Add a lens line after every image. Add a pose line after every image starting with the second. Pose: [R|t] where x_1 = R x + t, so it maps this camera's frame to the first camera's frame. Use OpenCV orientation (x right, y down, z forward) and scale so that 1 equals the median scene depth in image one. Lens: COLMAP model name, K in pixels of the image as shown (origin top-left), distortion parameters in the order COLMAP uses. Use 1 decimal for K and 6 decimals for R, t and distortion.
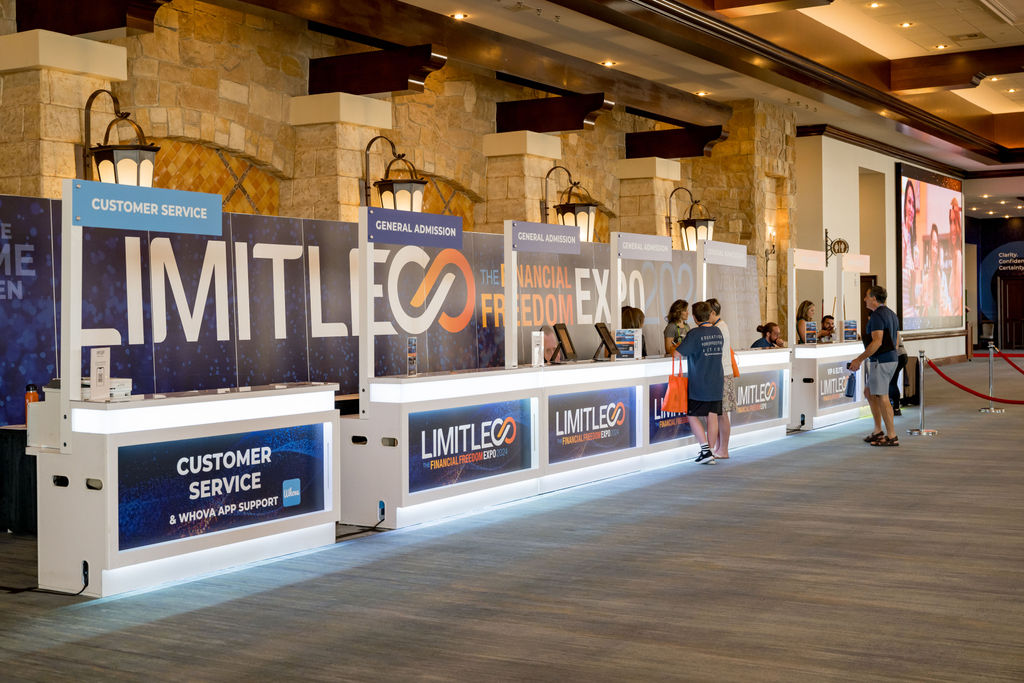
lens RADIAL K [[1380.6, 0, 512.0], [0, 1380.6, 341.5], [0, 0, 1]] dist [-0.002432, -0.001572]
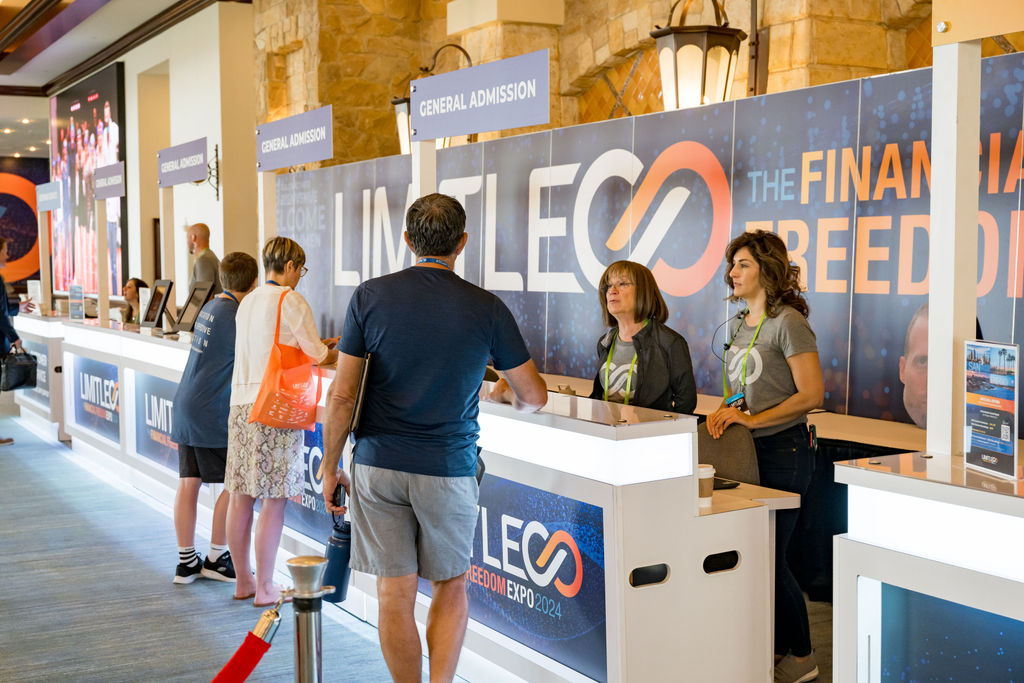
lens RADIAL K [[1284.2, 0, 512.0], [0, 1284.2, 341.5], [0, 0, 1]] dist [-0.006570, -0.006844]
pose [[-0.474052, 0.072506, -0.877506, 0.441617], [-0.005532, 0.996339, 0.085314, -0.032159], [0.880479, 0.045298, -0.471916, 1.198054]]
